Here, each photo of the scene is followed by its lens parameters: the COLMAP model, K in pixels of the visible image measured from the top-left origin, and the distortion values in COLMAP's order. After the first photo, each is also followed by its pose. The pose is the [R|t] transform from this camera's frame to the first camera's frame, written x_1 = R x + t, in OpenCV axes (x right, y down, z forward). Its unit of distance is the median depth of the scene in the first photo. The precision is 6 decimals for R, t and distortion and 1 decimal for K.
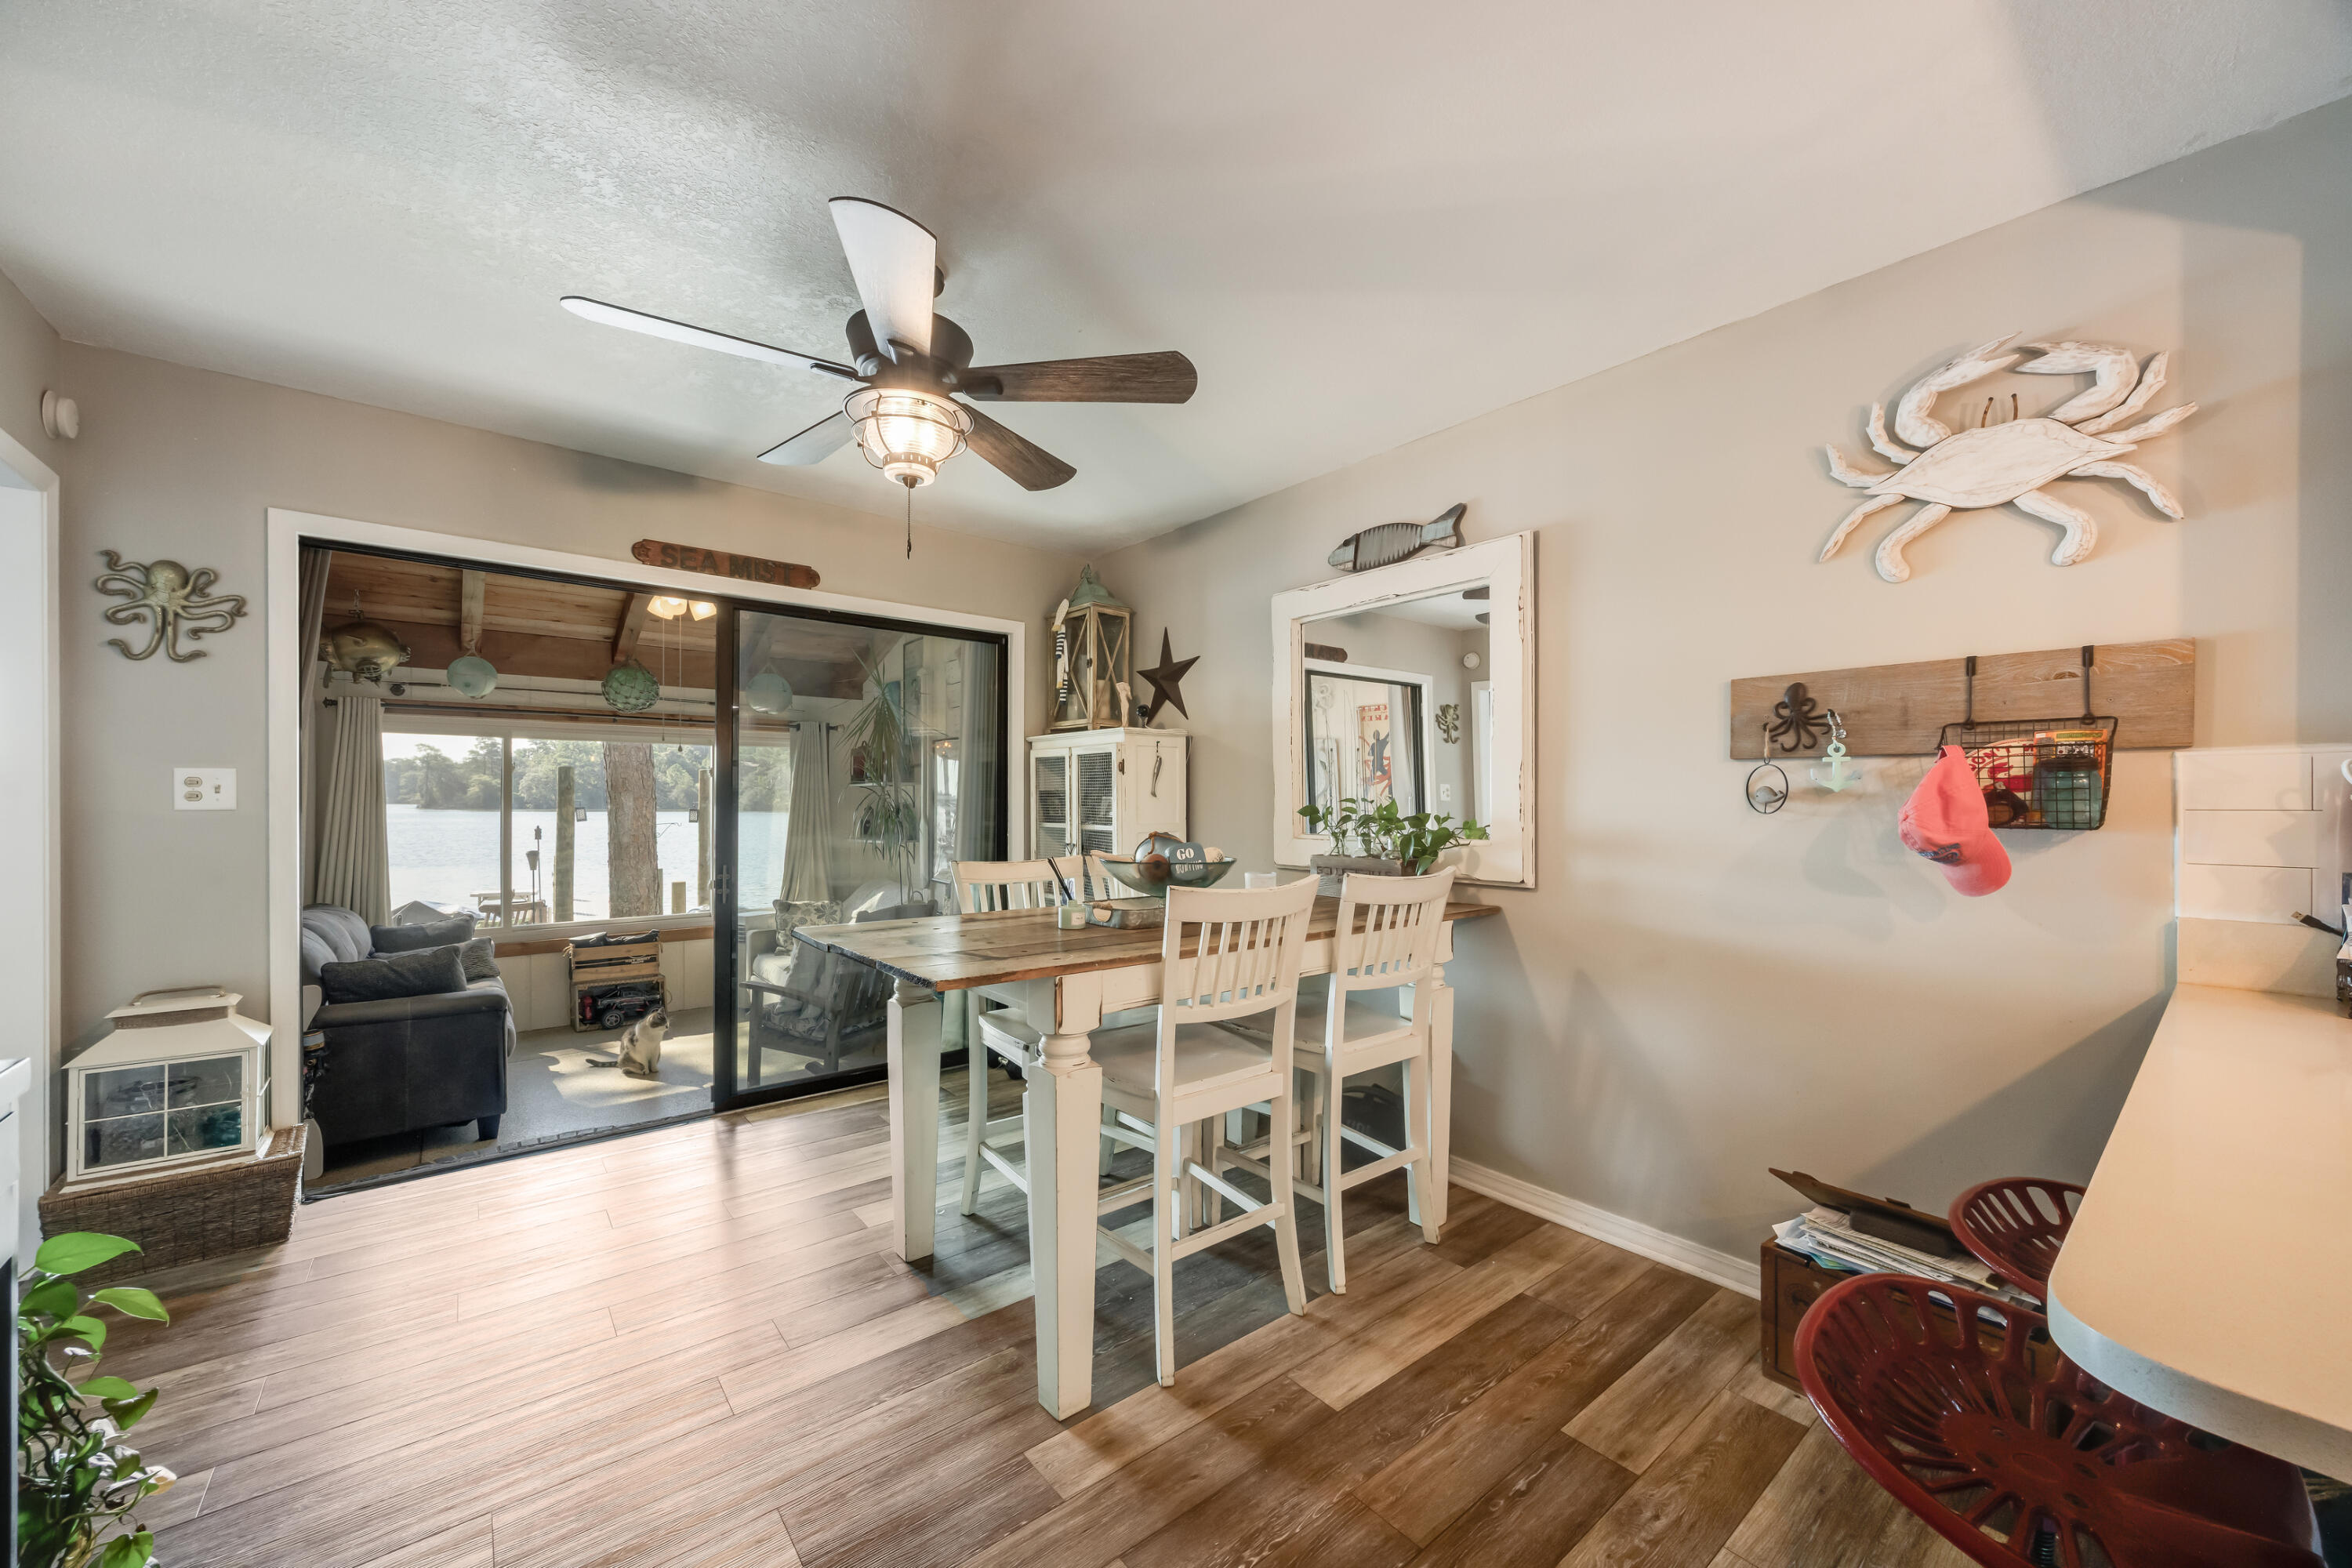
lens RADIAL K [[890.6, 0, 1187.5], [0, 890.6, 802.7], [0, 0, 1]] dist [0.003541, 0.000290]
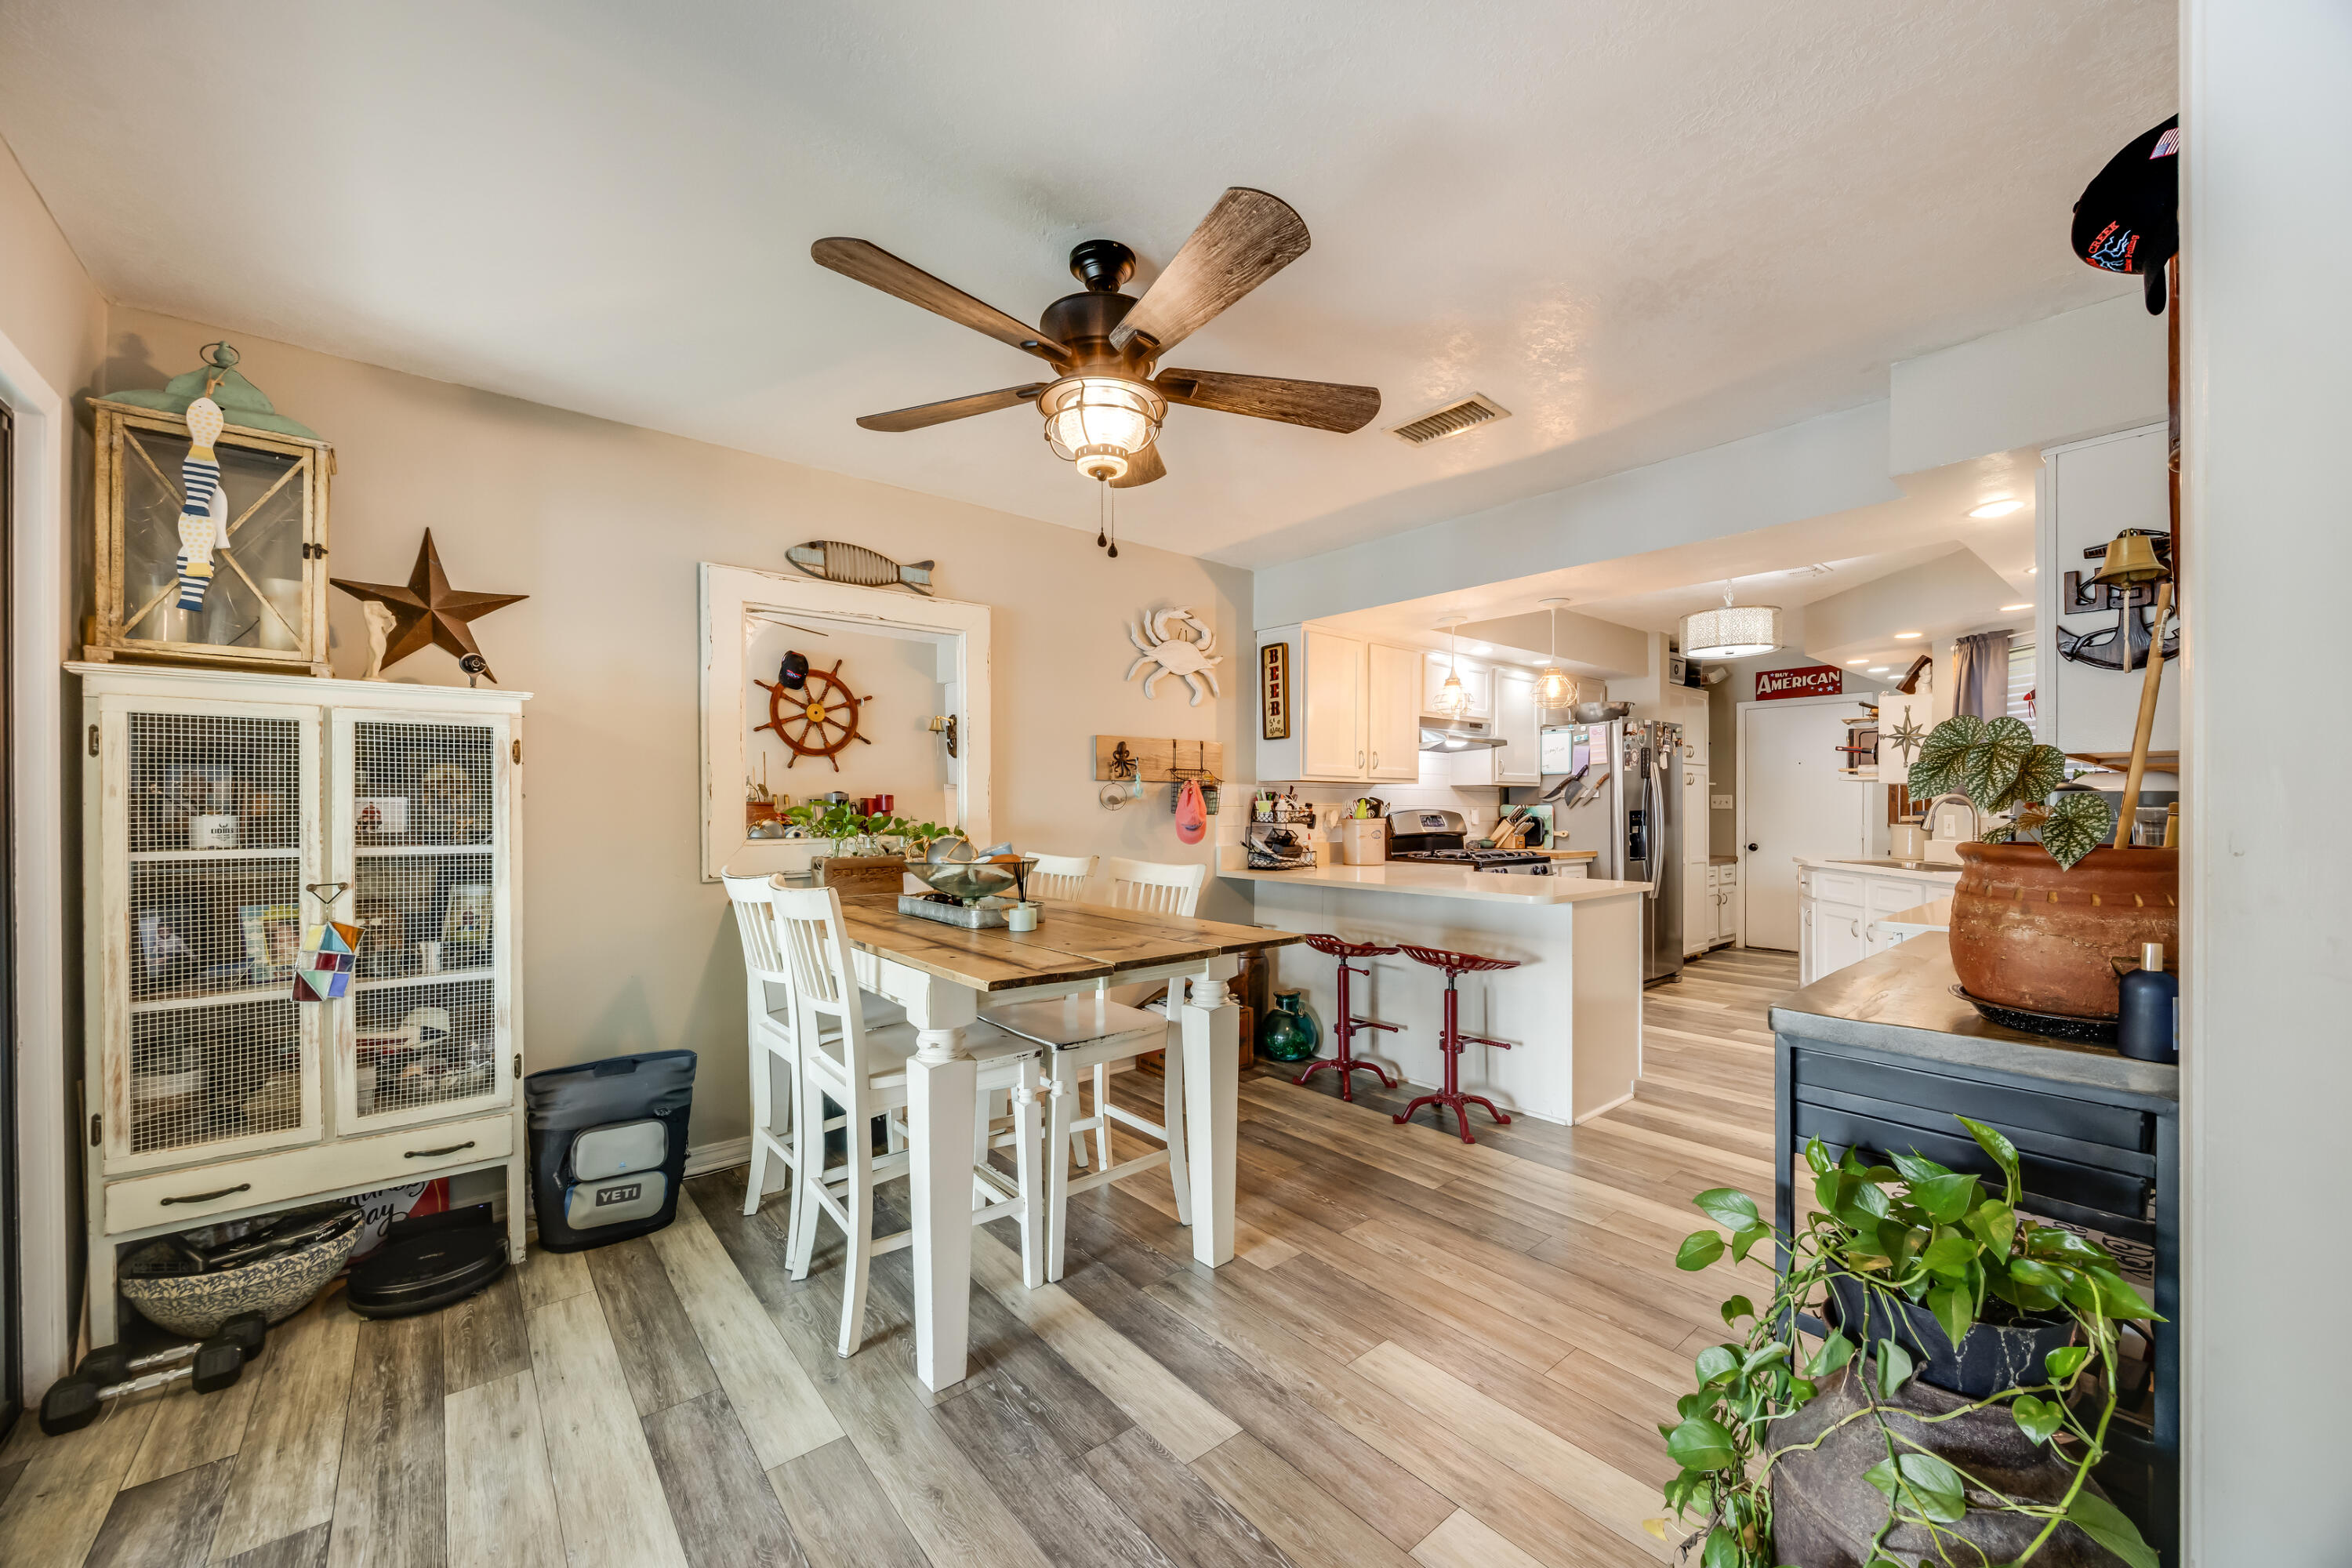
lens RADIAL K [[900.6, 0, 1179.9], [0, 900.6, 803.3], [0, 0, 1]] dist [-0.003402, 0.000139]
pose [[-0.012398, -0.002527, 0.999920, -1.081279], [0.002227, 0.999994, 0.002555, -0.005600], [-0.999921, 0.002259, -0.012392, 0.782137]]
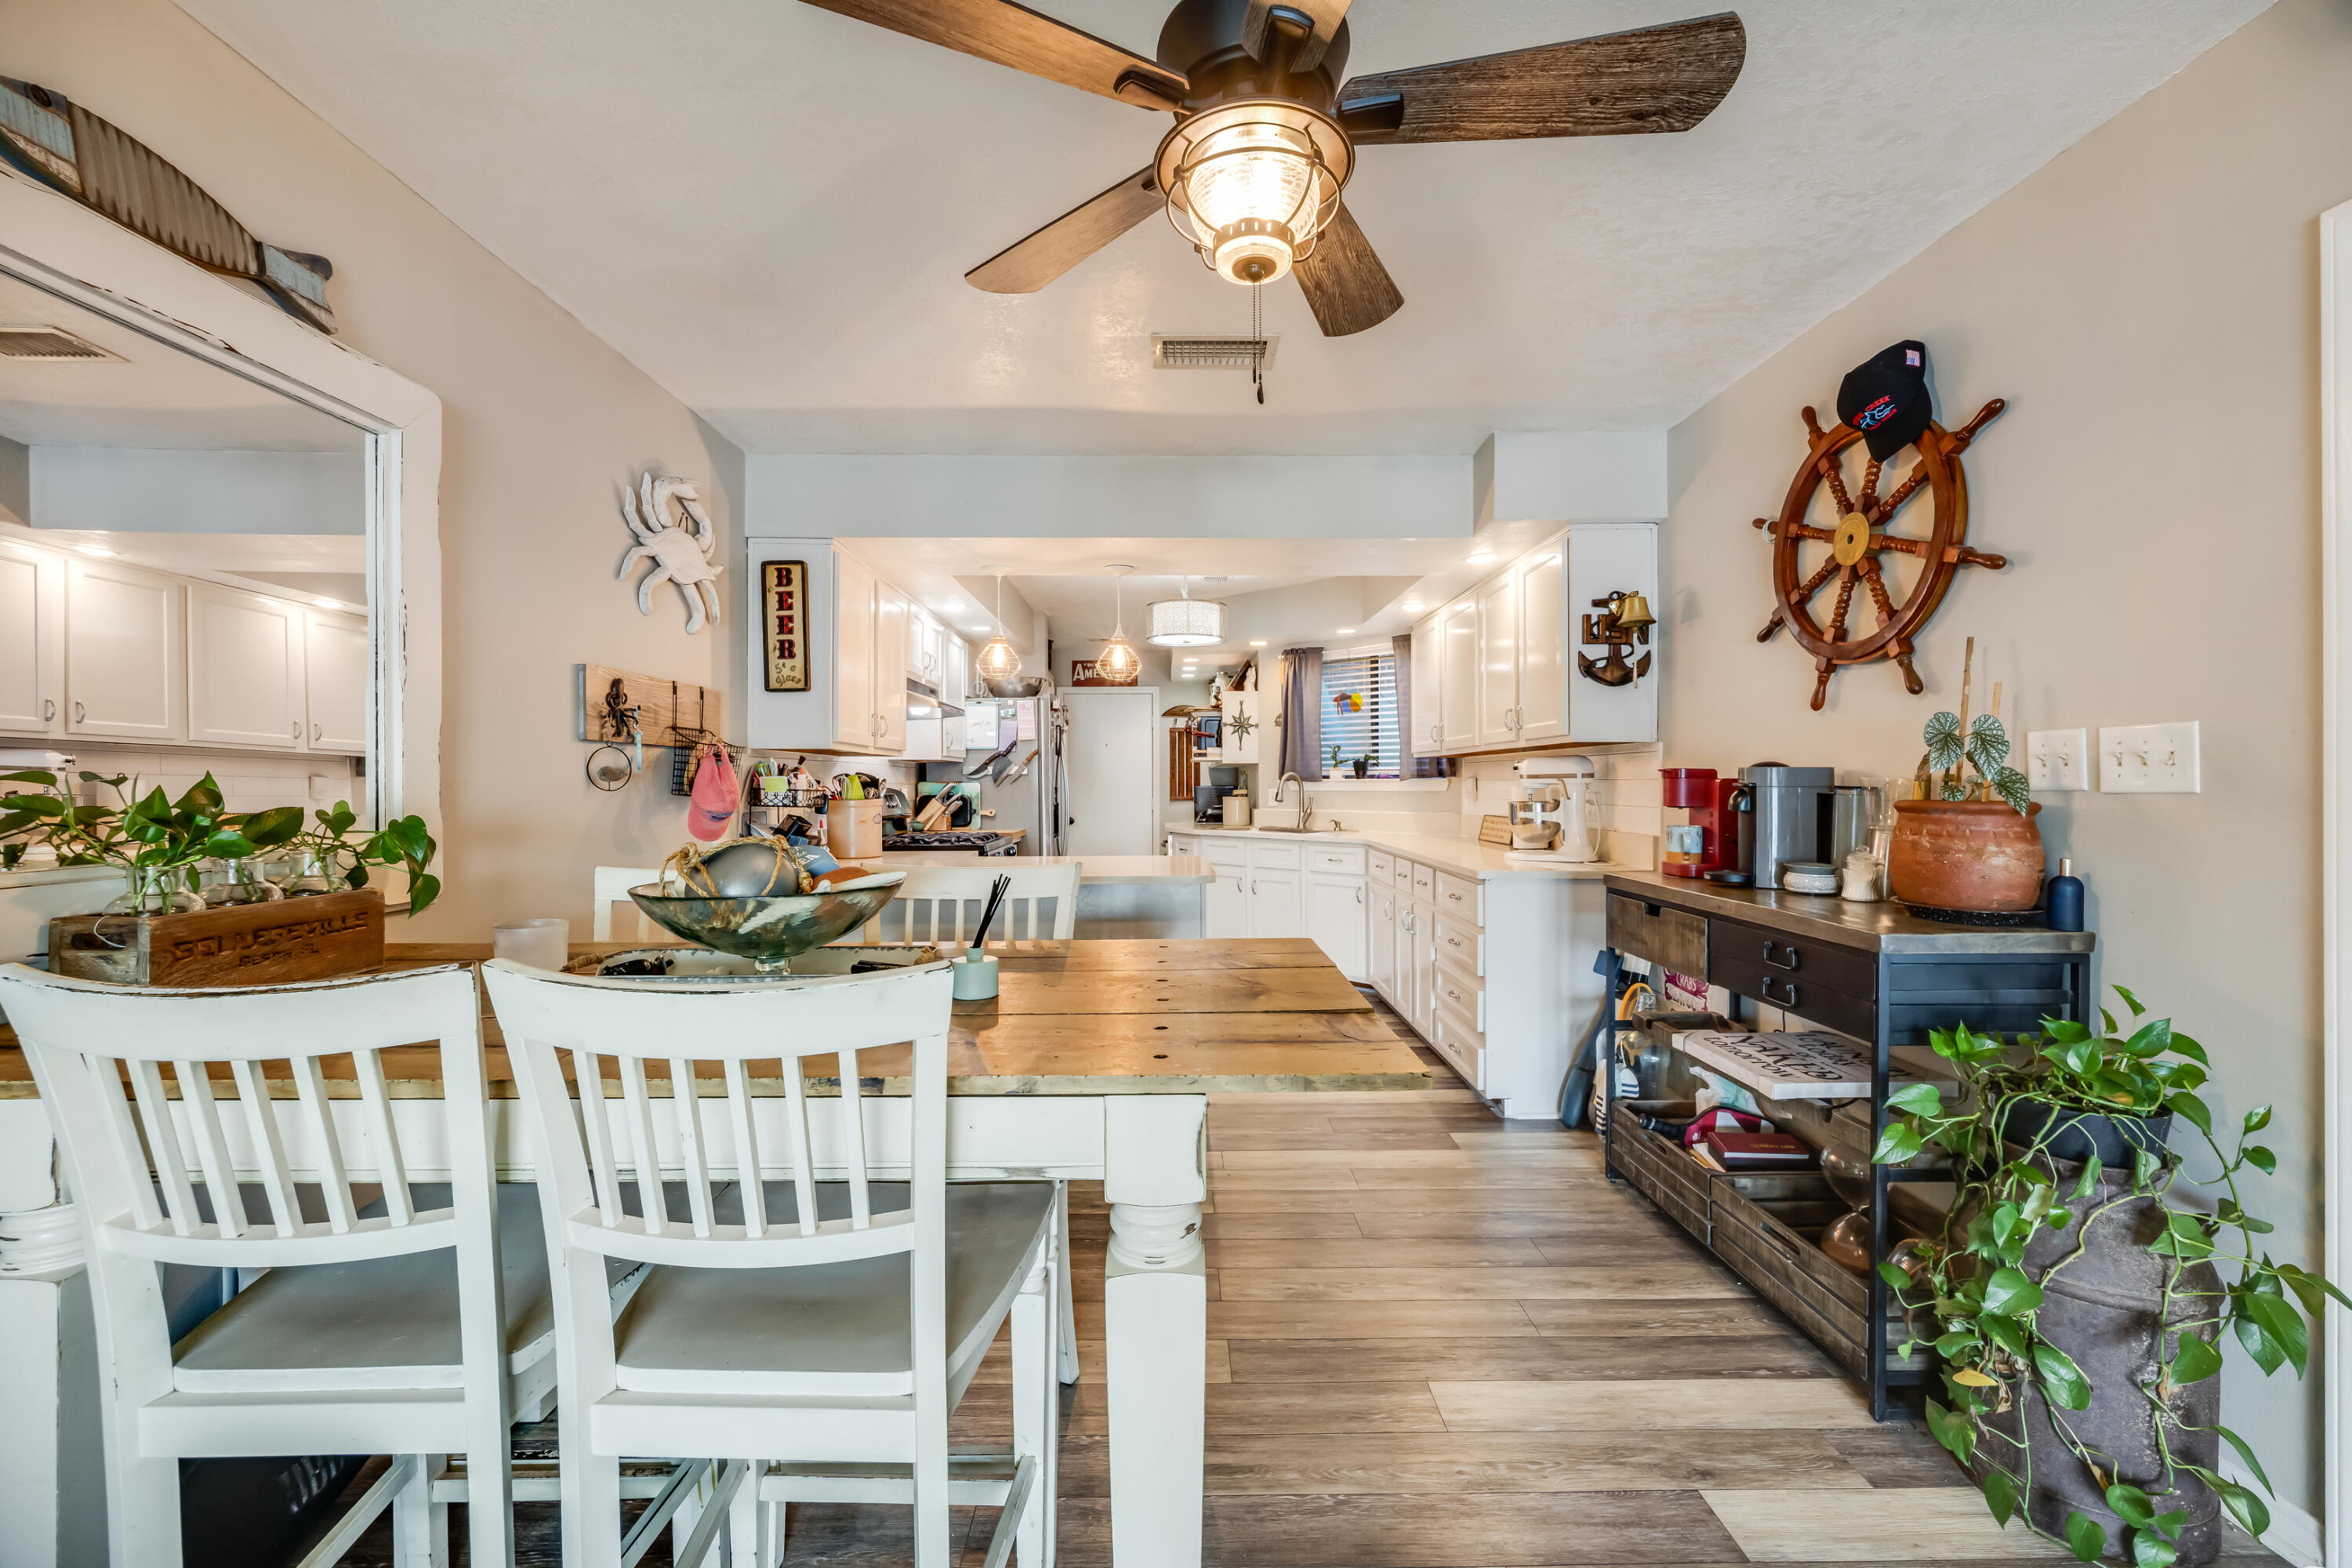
lens RADIAL K [[959.6, 0, 1184.7], [0, 959.6, 783.4], [0, 0, 1]] dist [-0.004411, -0.000249]
pose [[-0.782039, -0.000736, 0.623230, -0.584975], [0.003359, 0.999980, 0.005397, -0.001306], [-0.623221, 0.006314, -0.782020, 1.317607]]
